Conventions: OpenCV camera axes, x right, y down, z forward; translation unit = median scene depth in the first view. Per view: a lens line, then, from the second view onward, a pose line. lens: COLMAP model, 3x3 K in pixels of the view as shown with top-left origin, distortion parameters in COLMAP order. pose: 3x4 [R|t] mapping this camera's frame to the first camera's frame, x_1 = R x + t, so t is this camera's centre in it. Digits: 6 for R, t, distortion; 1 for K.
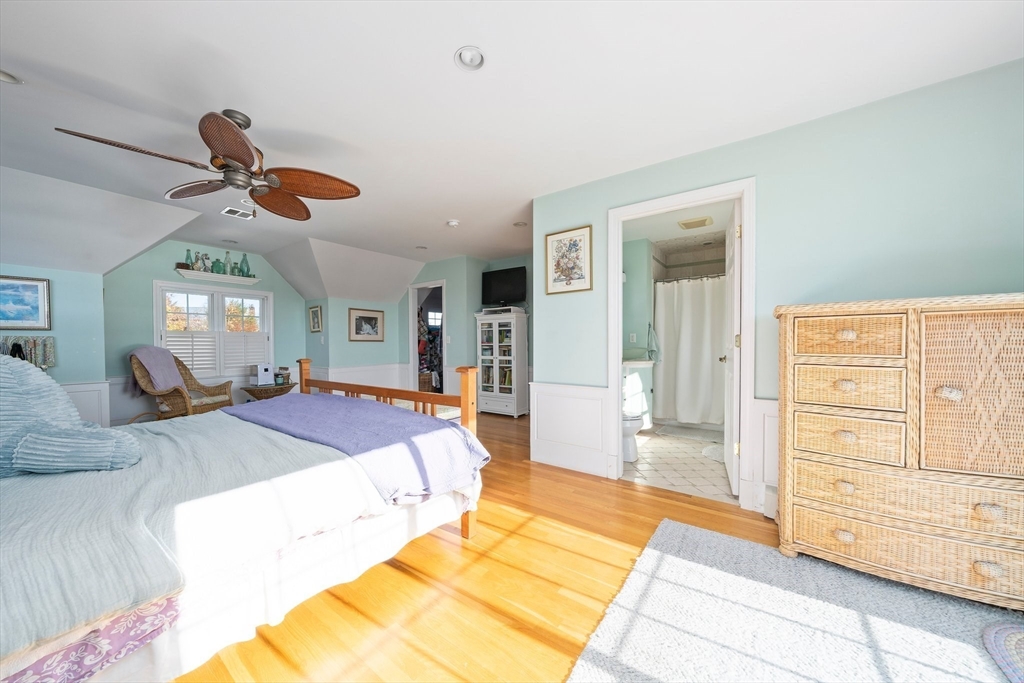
lens RADIAL K [[351.9, 0, 512.1], [0, 351.9, 345.2], [0, 0, 1]] dist [-0.010571, 0.001312]
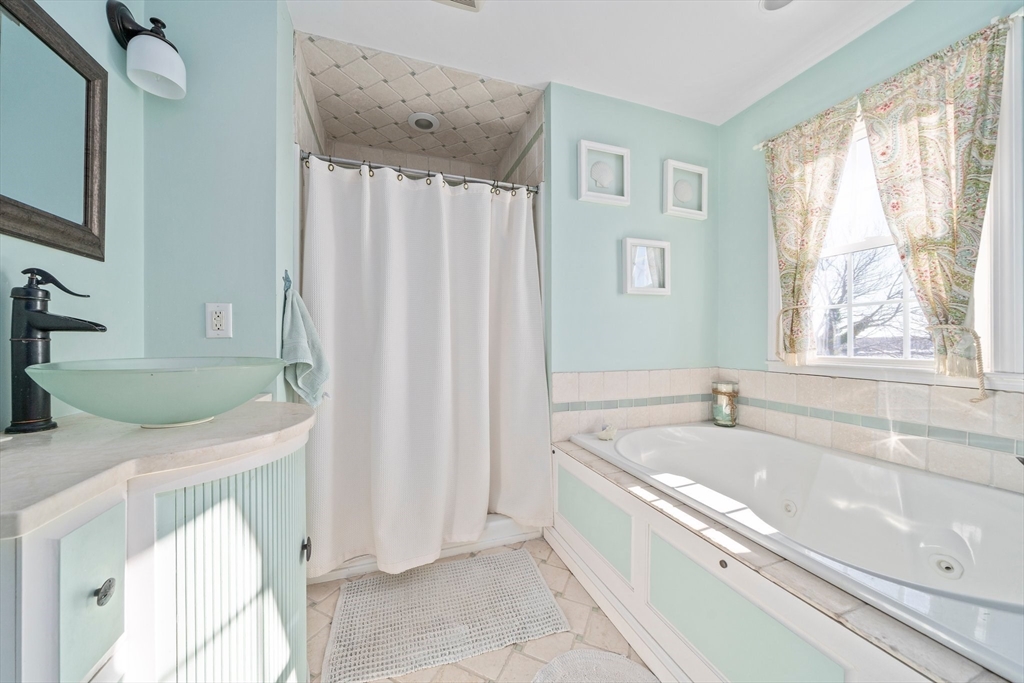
lens RADIAL K [[351.9, 0, 508.2], [0, 351.9, 339.5], [0, 0, 1]] dist [-0.010571, 0.001312]
pose [[0.576595, 0.003468, 0.817023, 0.259298], [0.007331, 0.999929, -0.009418, -0.003358], [-0.816997, 0.011420, 0.576528, 0.682847]]
